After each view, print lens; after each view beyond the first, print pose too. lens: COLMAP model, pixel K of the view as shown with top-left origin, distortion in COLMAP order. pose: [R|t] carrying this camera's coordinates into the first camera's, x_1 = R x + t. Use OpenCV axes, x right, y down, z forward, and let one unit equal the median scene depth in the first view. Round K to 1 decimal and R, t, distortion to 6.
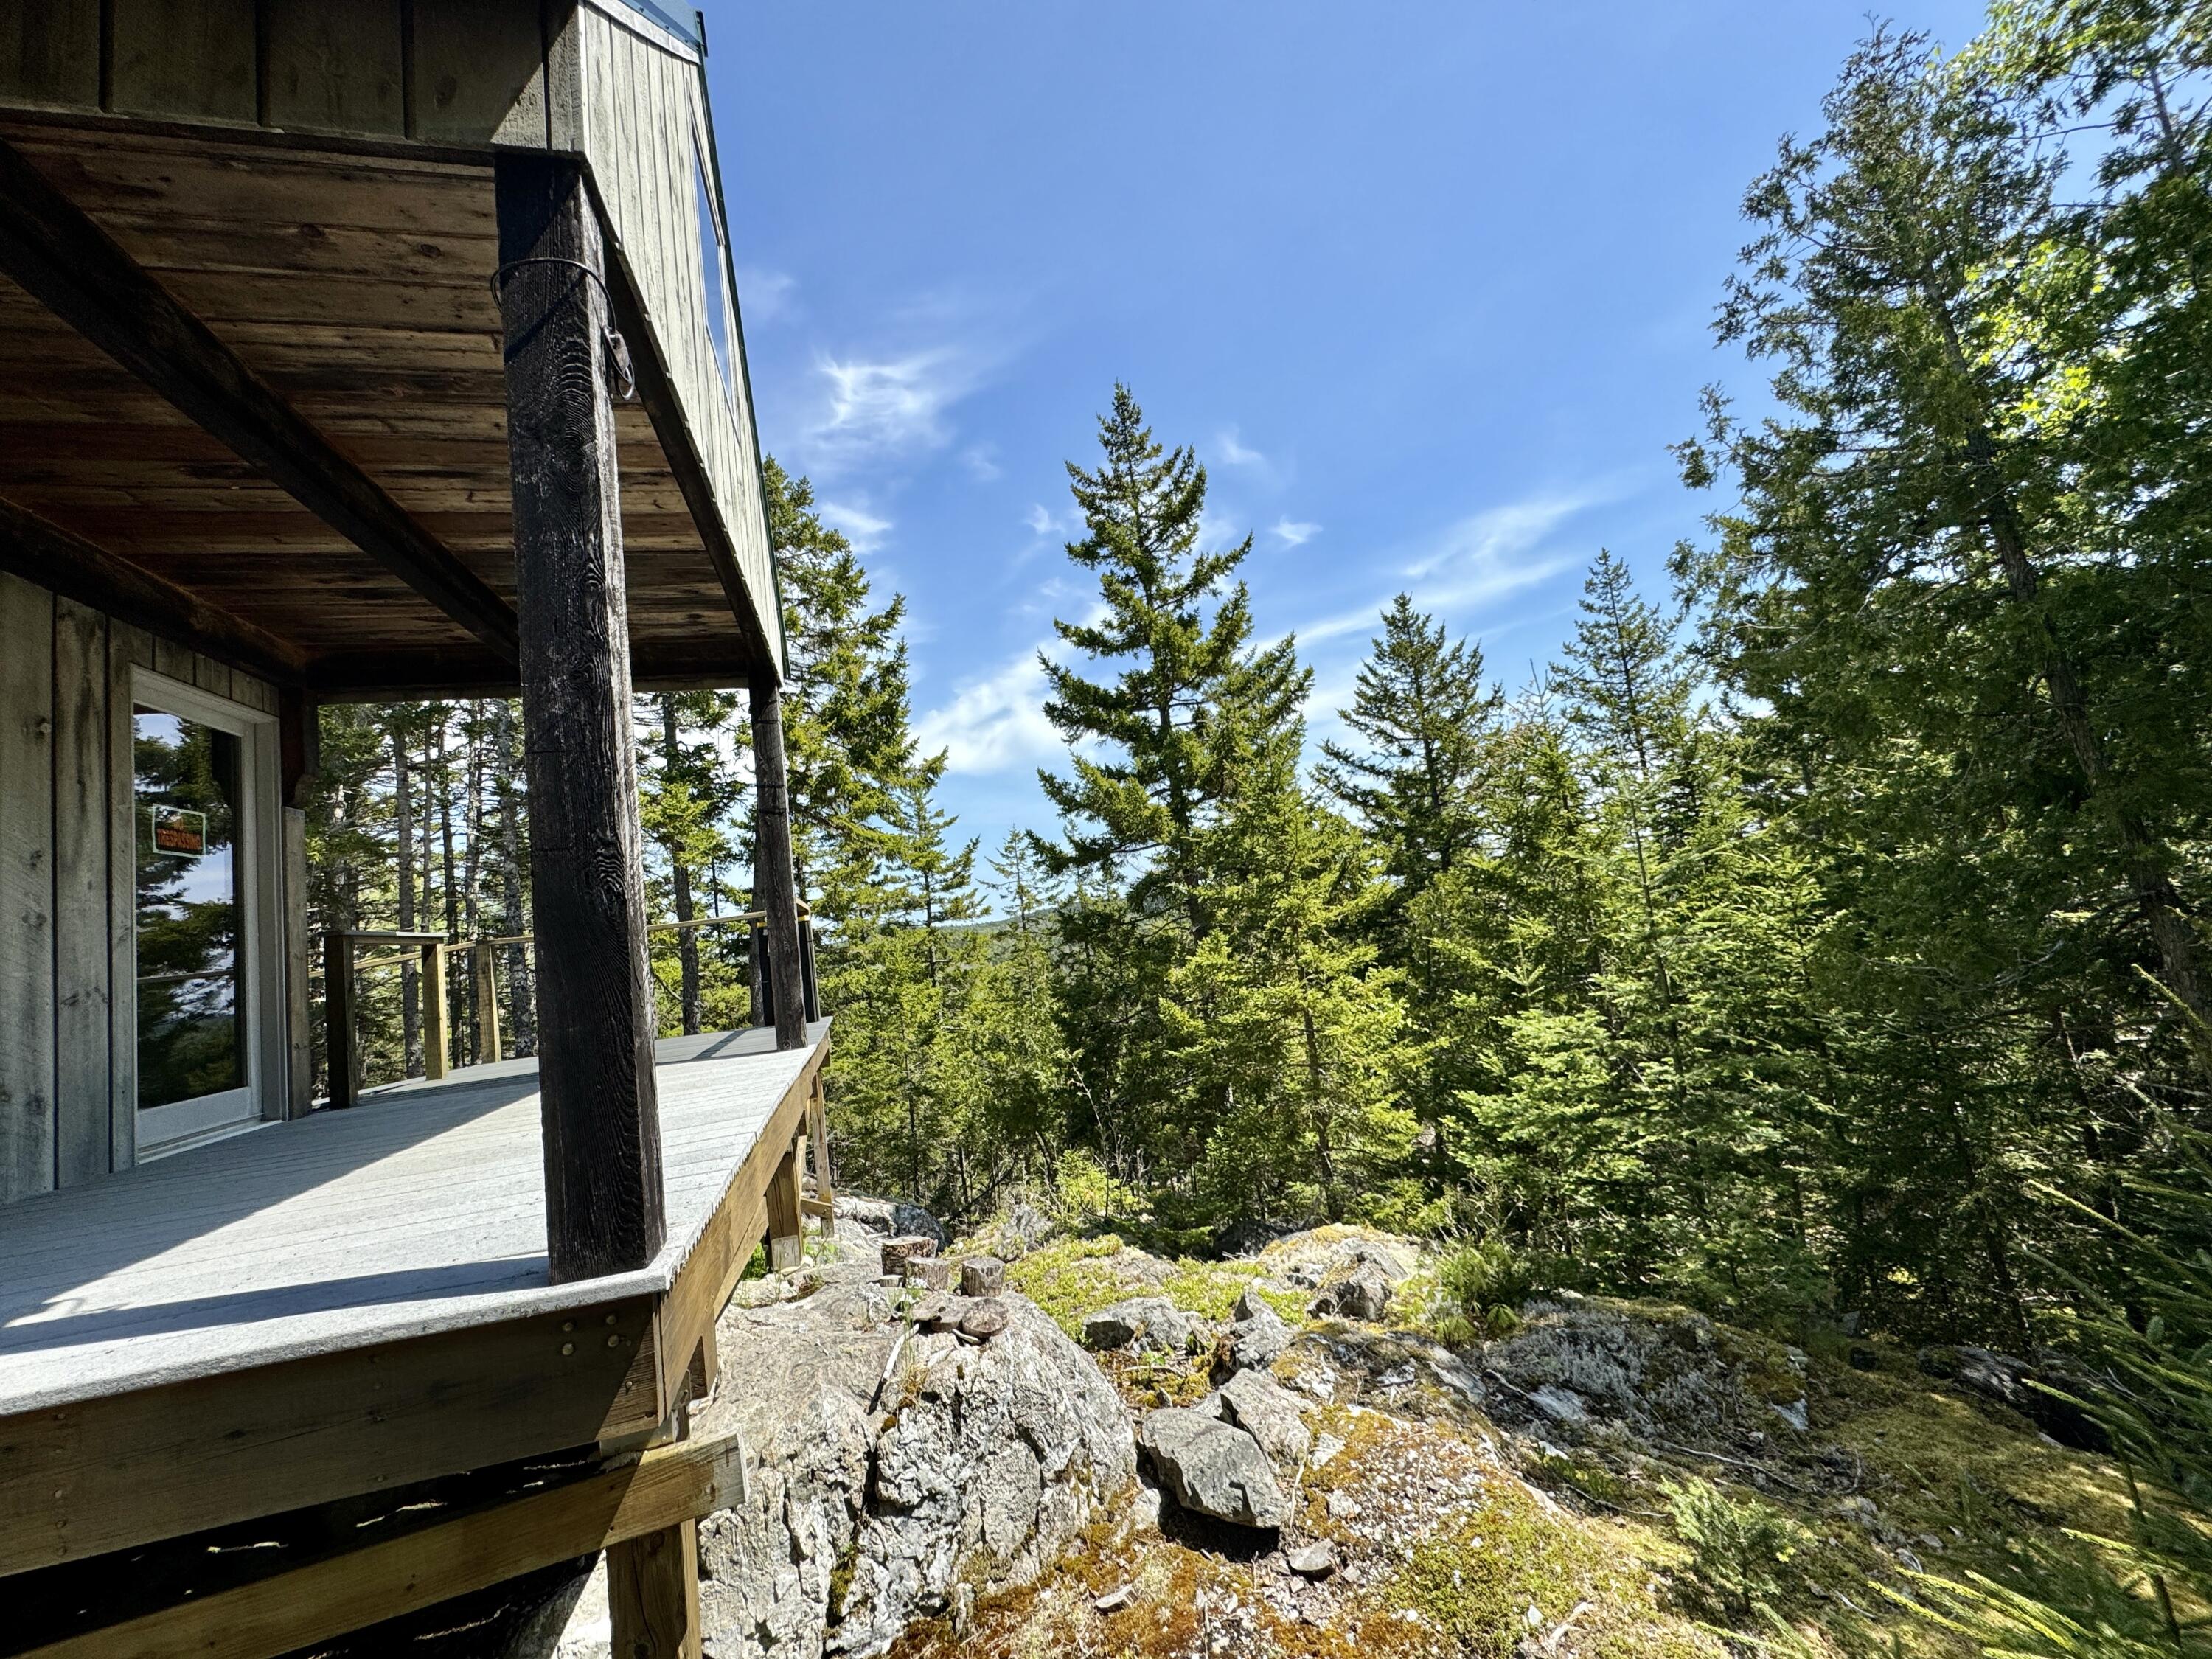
lens RADIAL K [[884.8, 0, 1106.0], [0, 884.8, 827.1], [0, 0, 1]] dist [-0.000883, -0.000062]
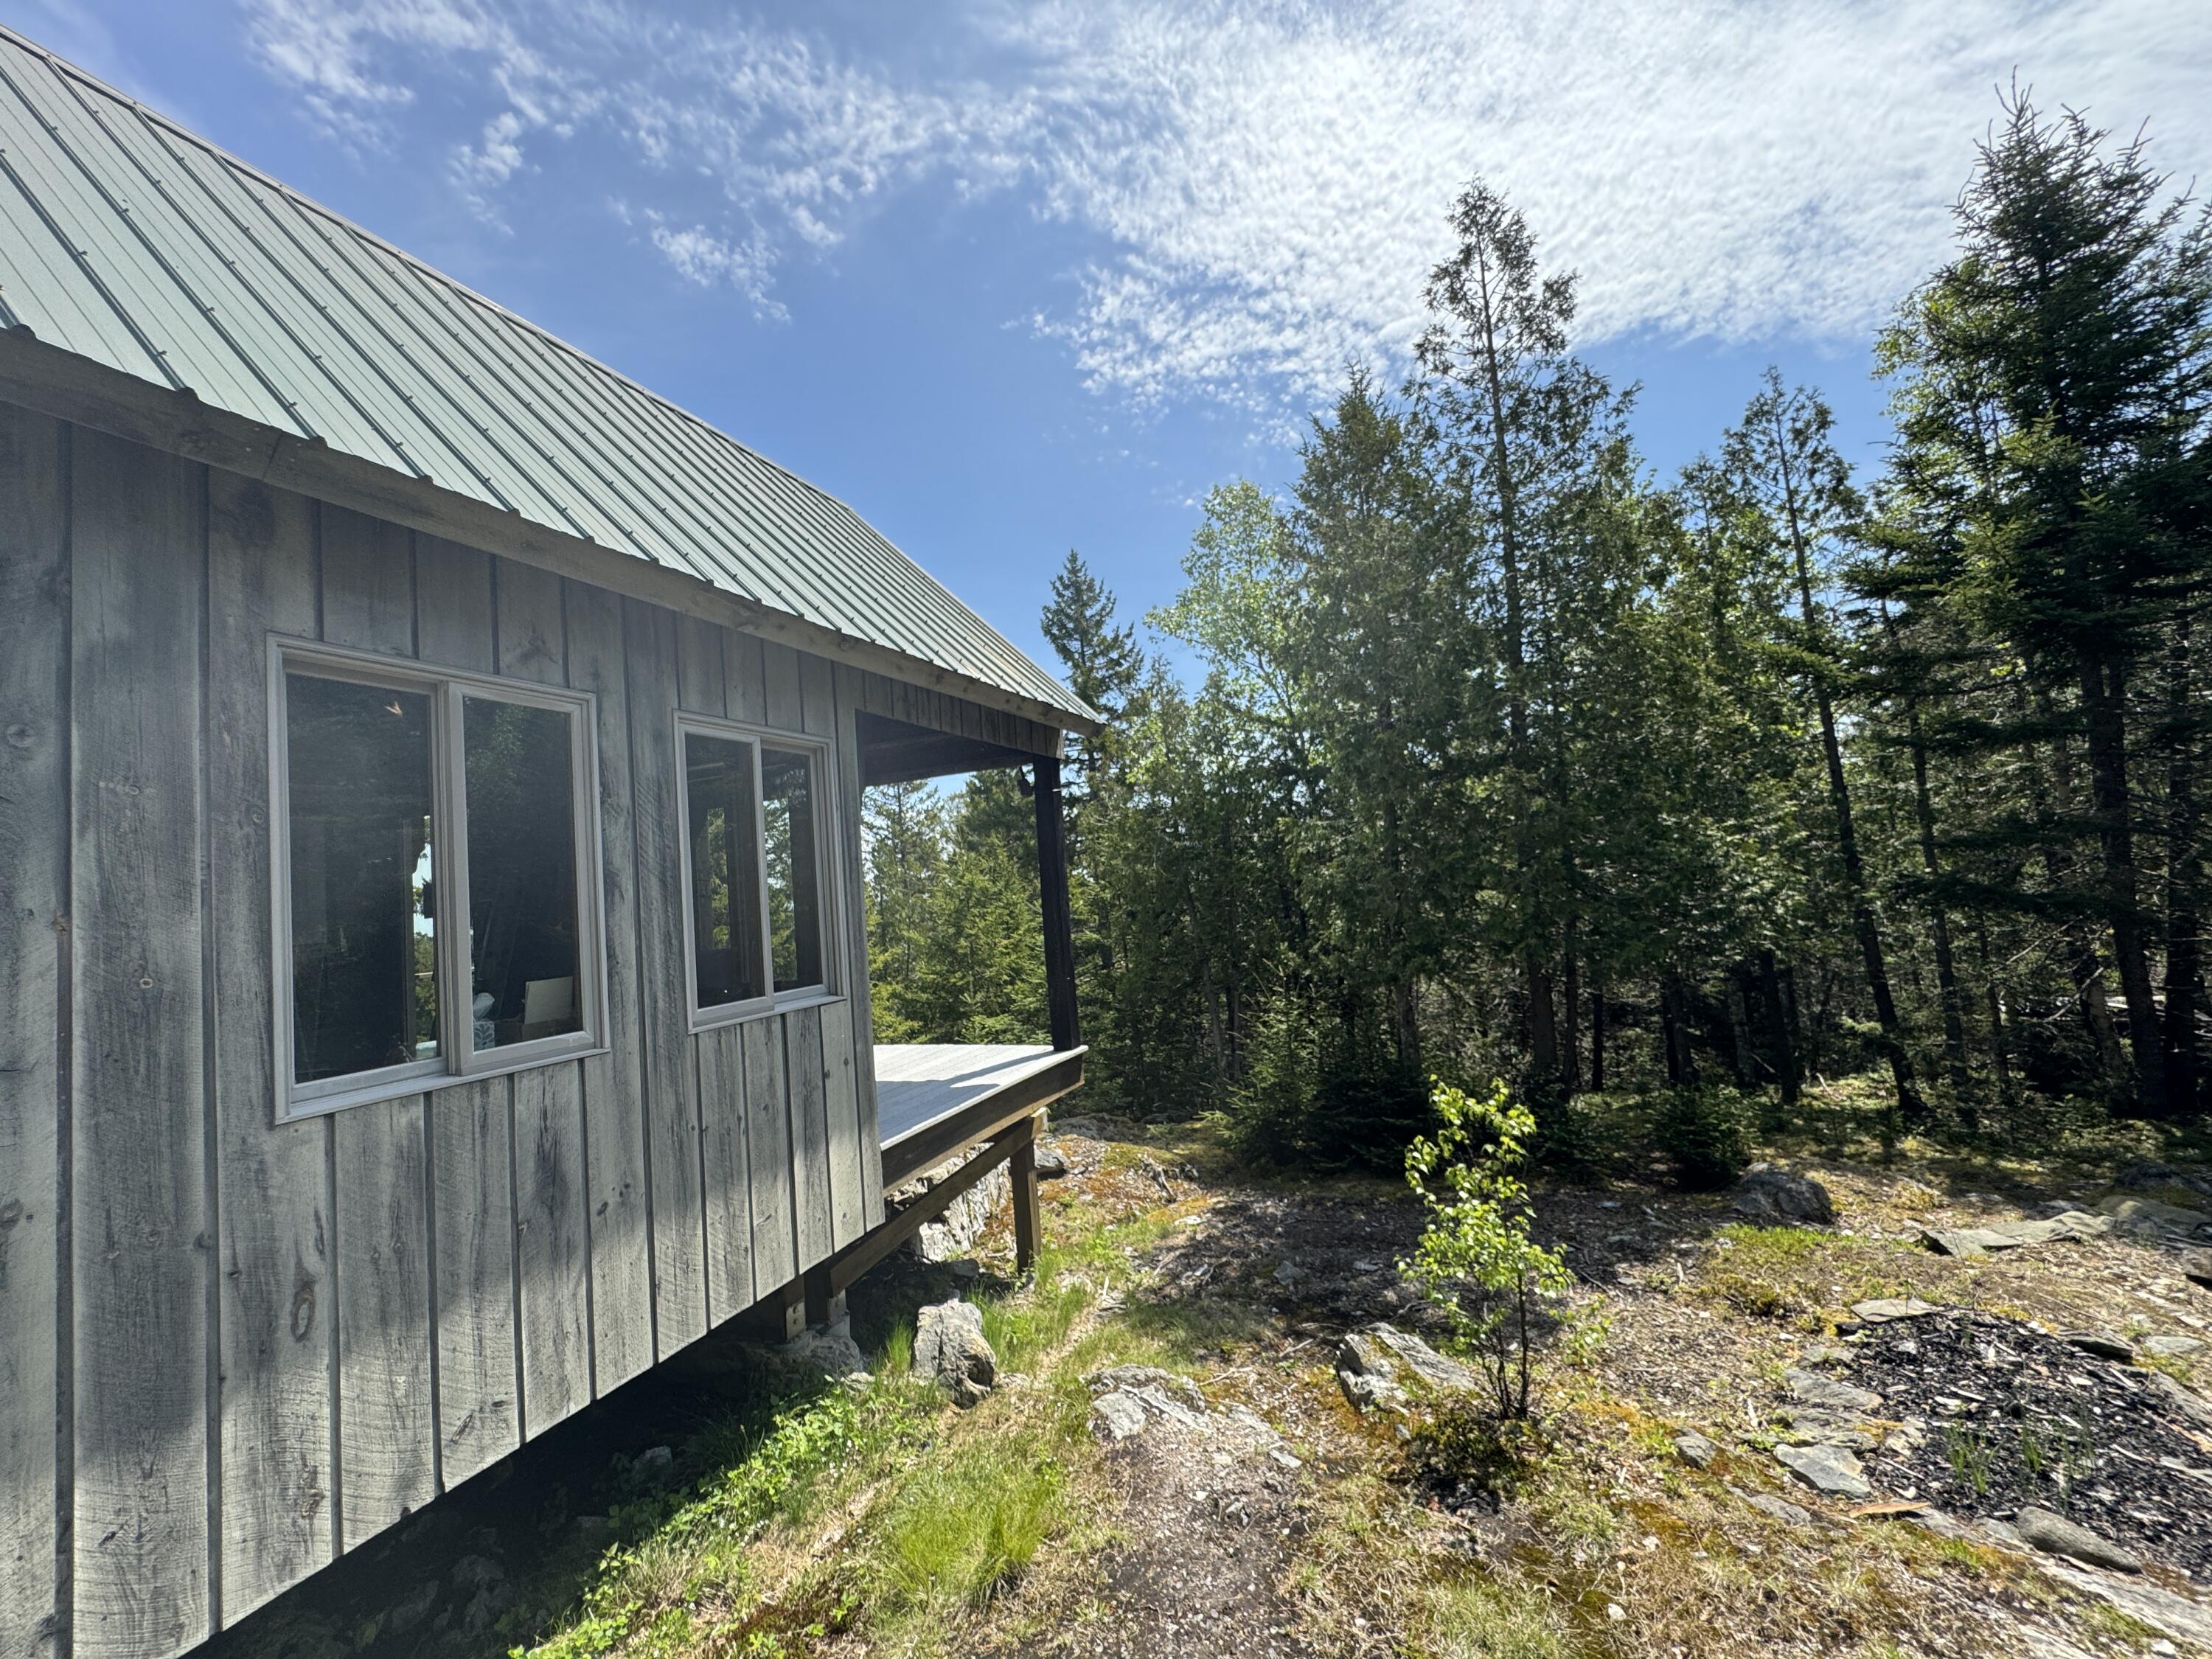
lens RADIAL K [[884.8, 0, 1103.2], [0, 884.8, 828.6], [0, 0, 1]] dist [-0.000883, -0.000062]
pose [[0.604232, 0.124984, 0.786945, -0.340899], [-0.077651, 0.992157, -0.097954, -0.010700], [-0.793016, -0.001921, 0.609198, -0.142092]]
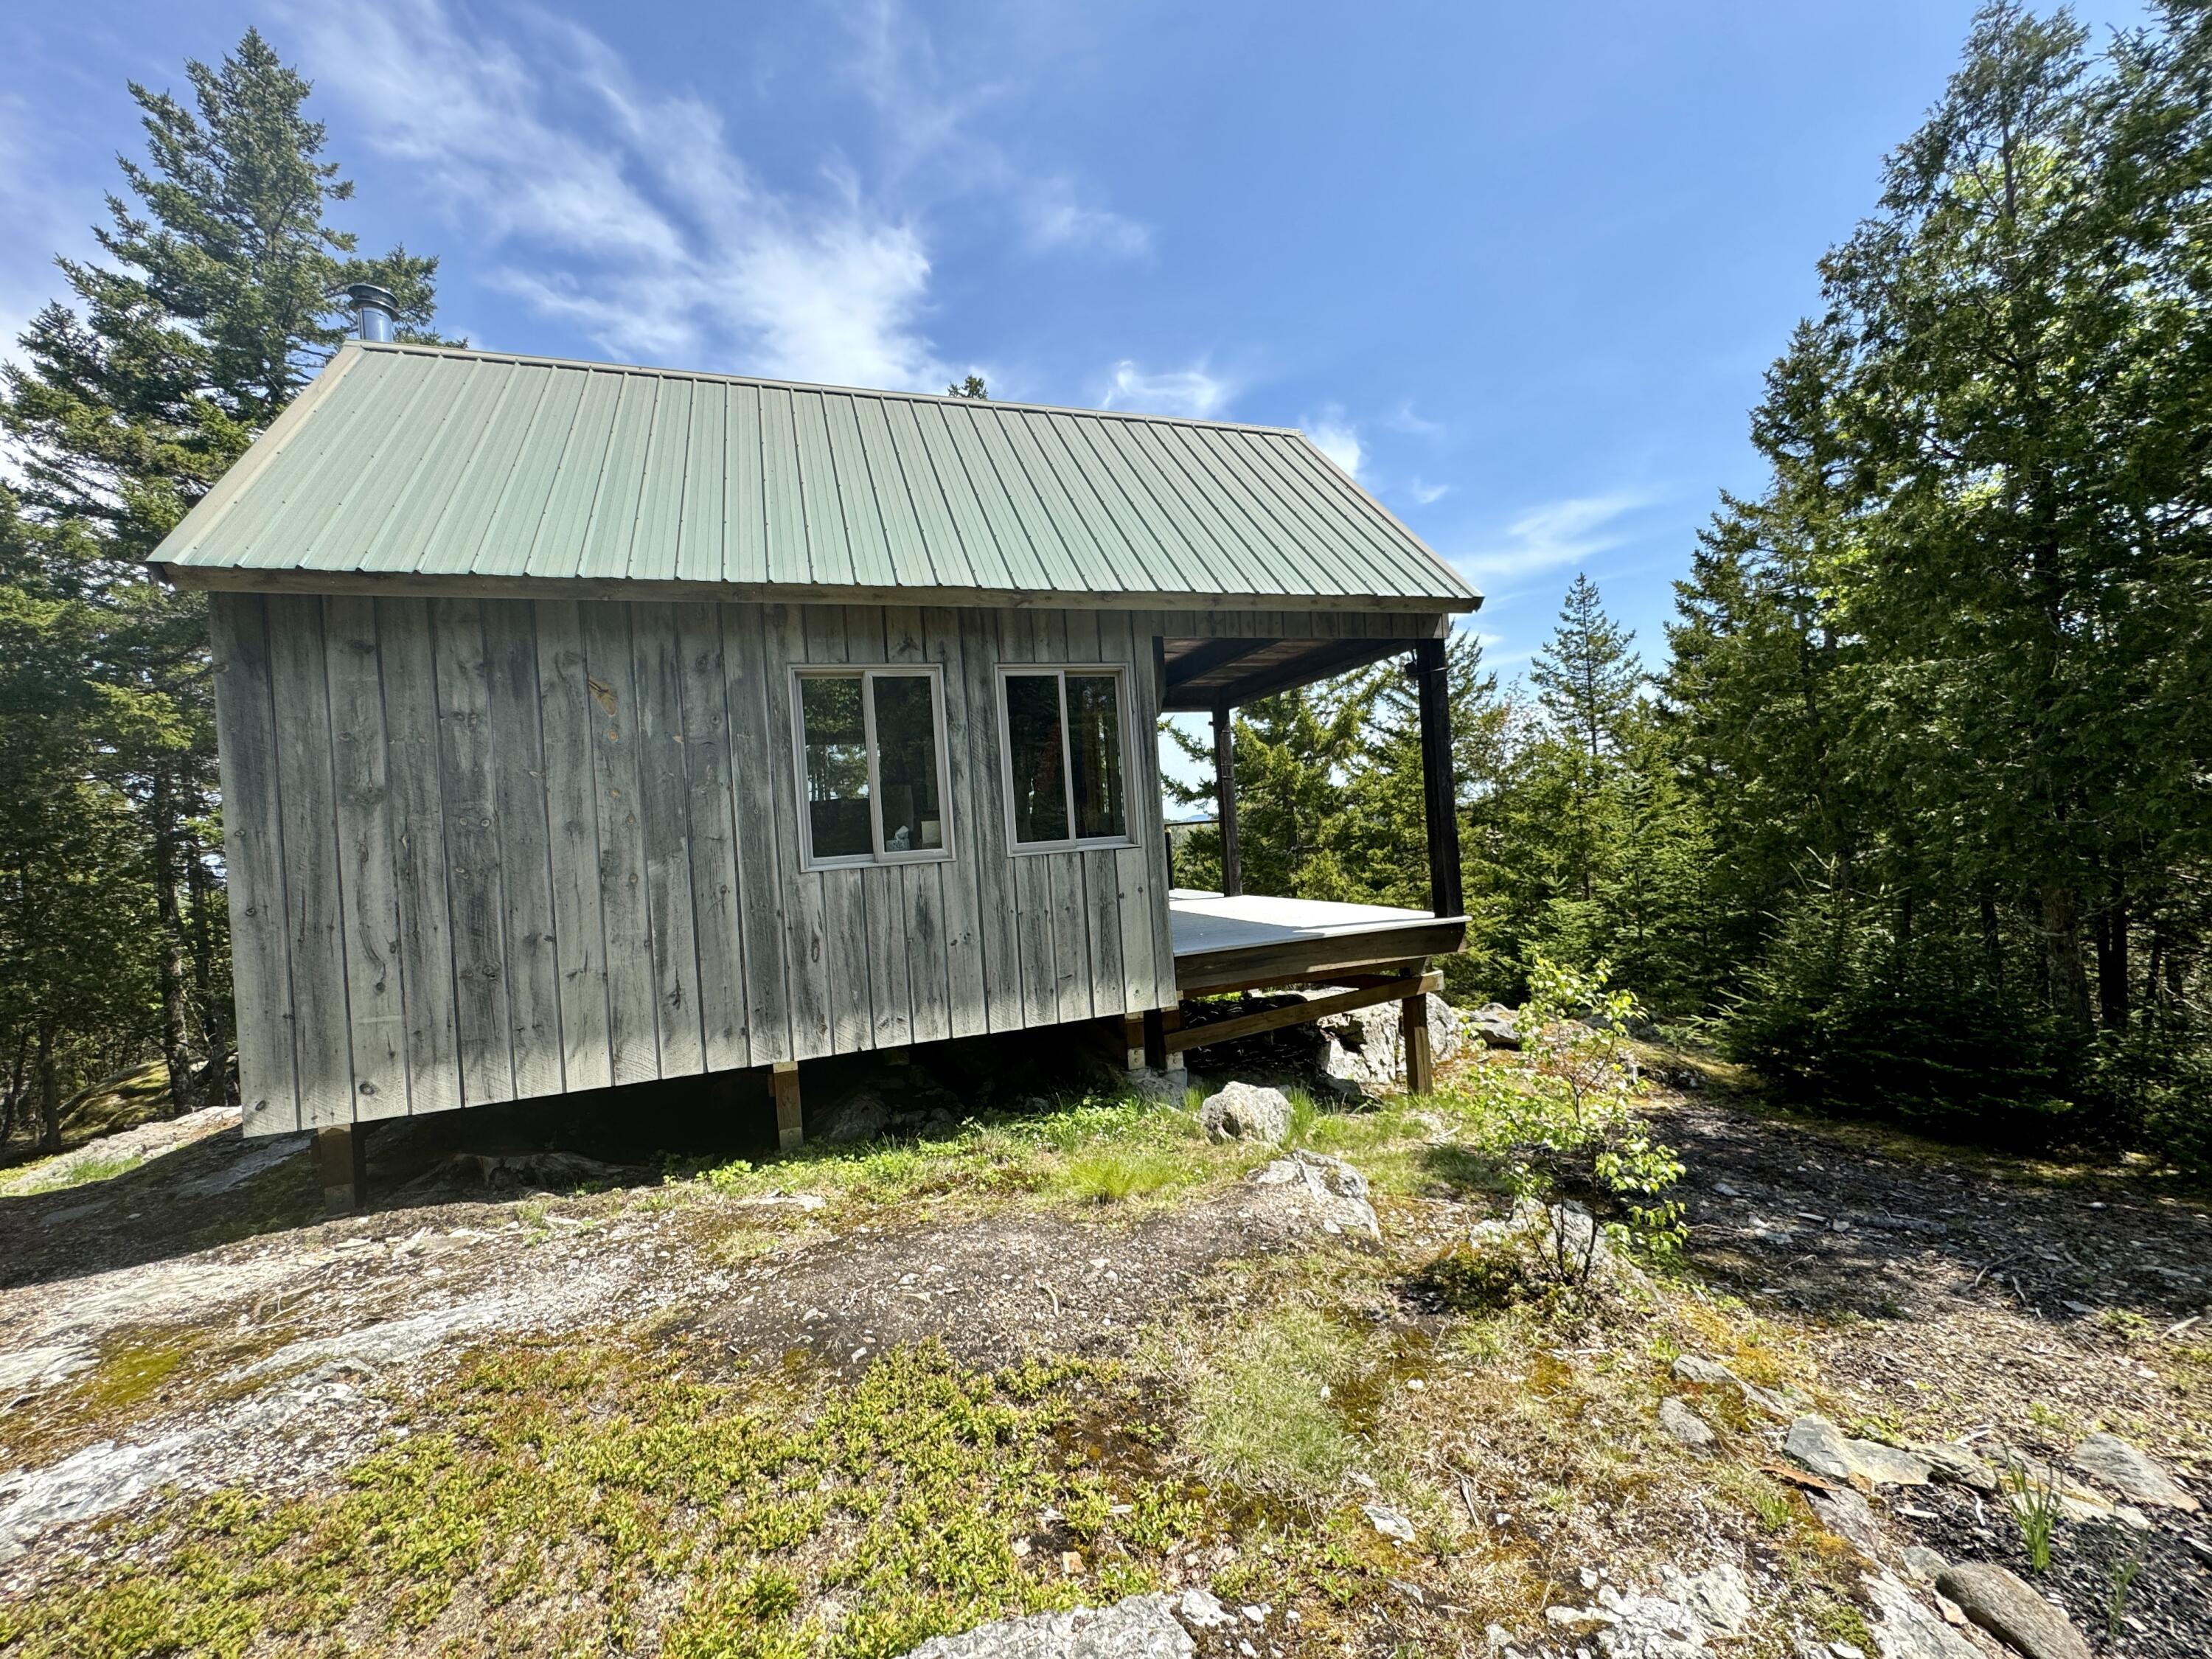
lens RADIAL K [[884.8, 0, 1104.6], [0, 884.8, 828.6], [0, 0, 1]] dist [-0.000883, -0.000062]
pose [[0.995076, 0.048374, 0.086505, -0.234995], [-0.056197, 0.994318, 0.090412, -0.019823], [-0.081640, -0.094828, 0.992140, -0.274508]]
